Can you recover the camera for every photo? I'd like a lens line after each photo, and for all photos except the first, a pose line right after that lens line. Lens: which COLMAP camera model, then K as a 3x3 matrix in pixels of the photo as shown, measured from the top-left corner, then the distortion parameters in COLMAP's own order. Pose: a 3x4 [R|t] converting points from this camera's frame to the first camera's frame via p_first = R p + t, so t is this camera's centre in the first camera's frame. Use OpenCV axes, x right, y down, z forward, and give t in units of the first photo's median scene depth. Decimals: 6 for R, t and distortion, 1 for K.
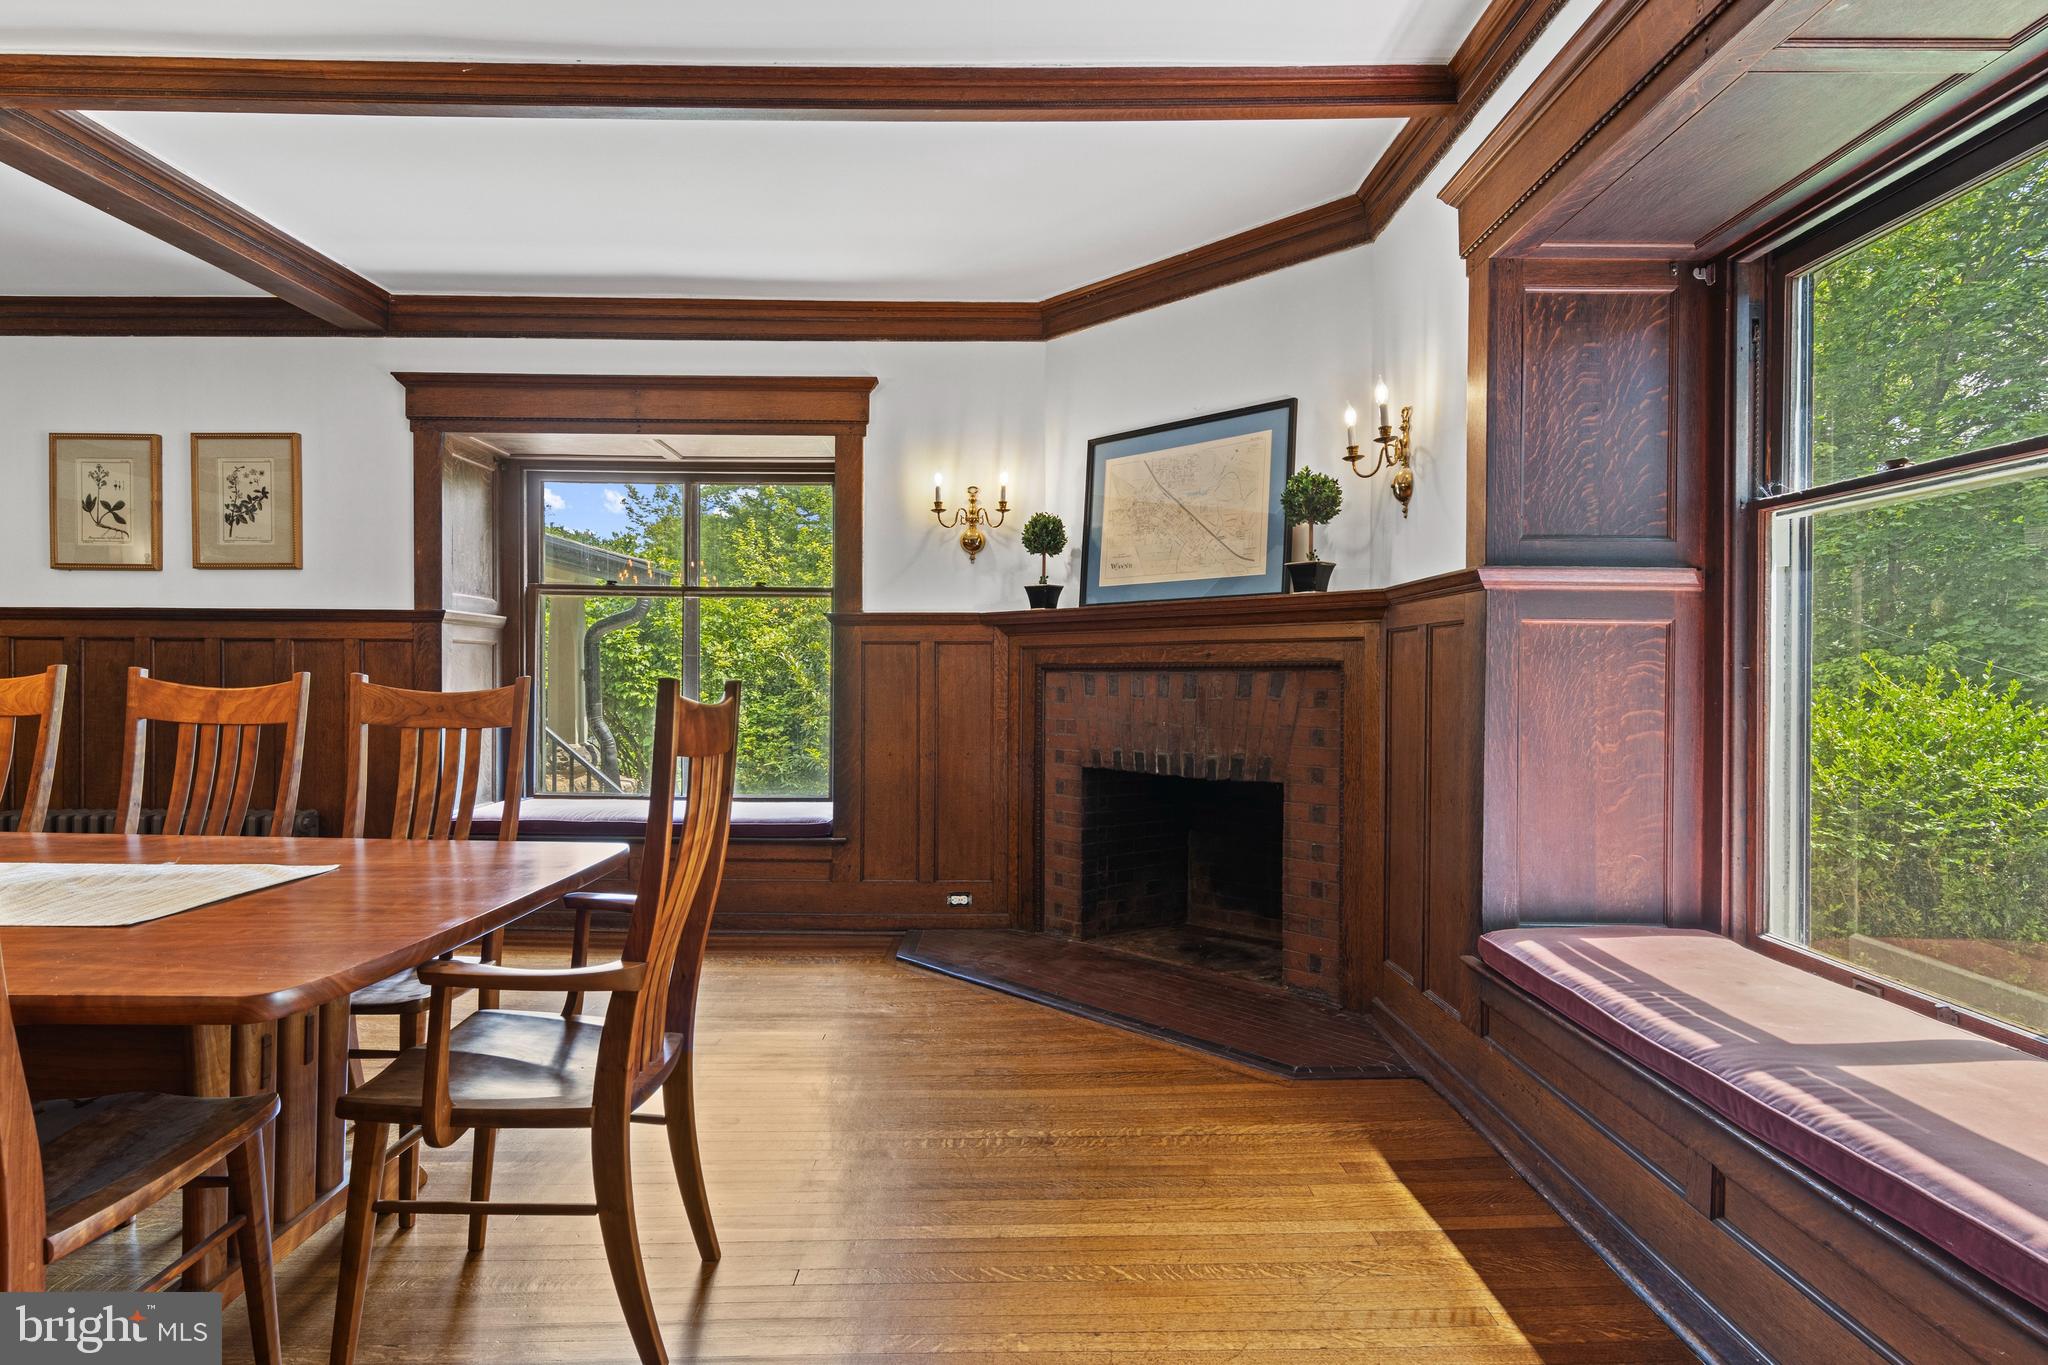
lens RADIAL K [[1046.1, 0, 1028.8], [0, 1046.1, 692.3], [0, 0, 1]] dist [0.012661, -0.003491]
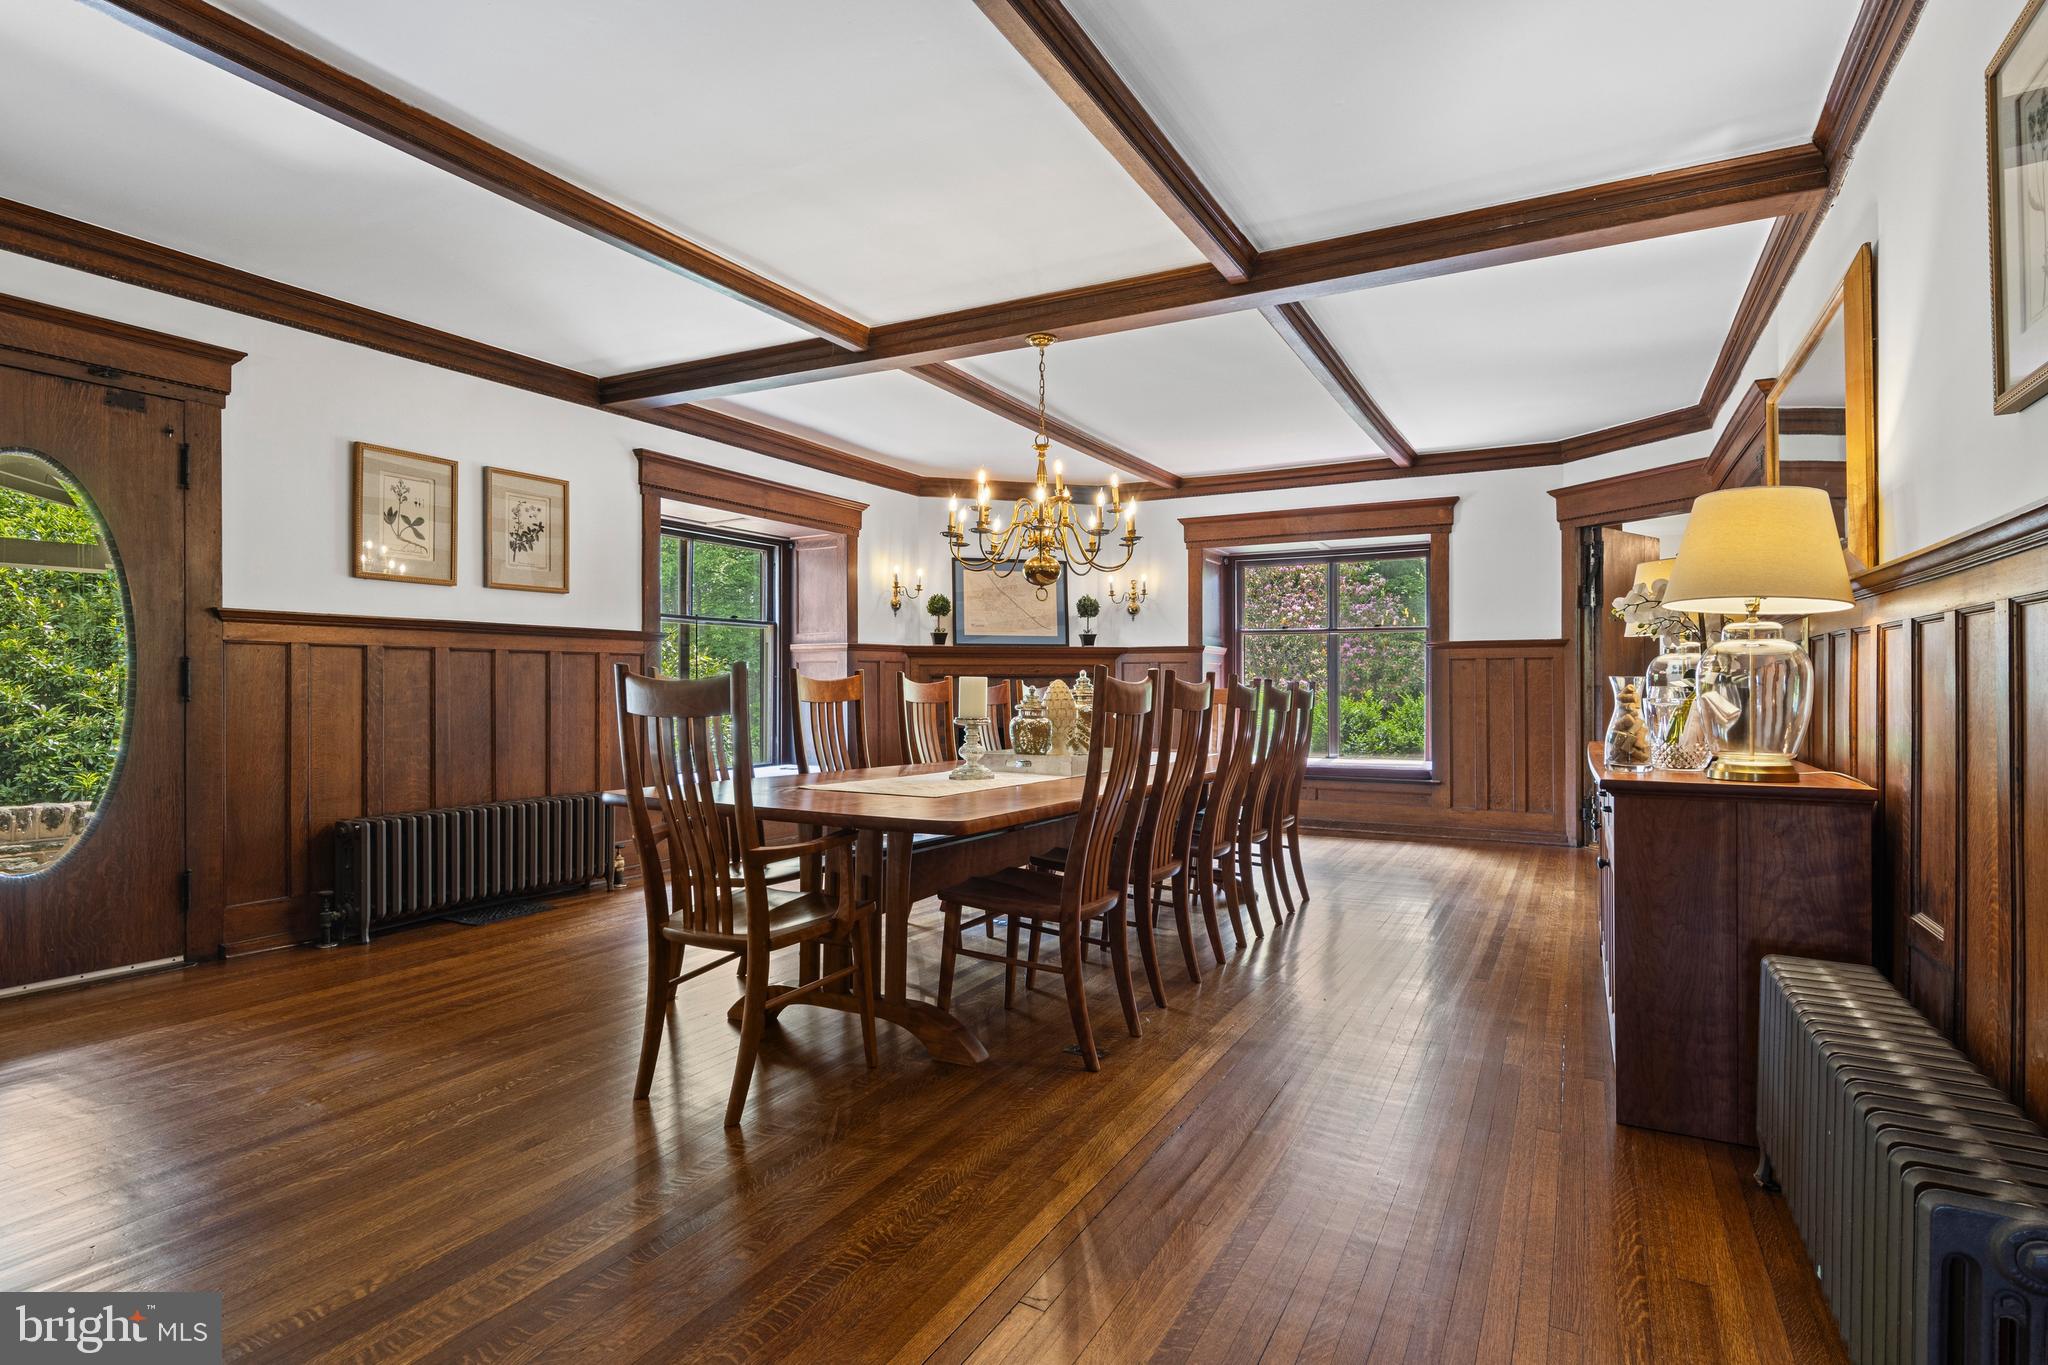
lens RADIAL K [[1046.1, 0, 1022.5], [0, 1046.1, 682.6], [0, 0, 1]] dist [0.012661, -0.003491]
pose [[0.484119, -0.003978, 0.874993, -1.490292], [0.017324, 0.999837, -0.005040, -0.000662], [-0.874831, 0.017599, 0.484109, -0.032331]]
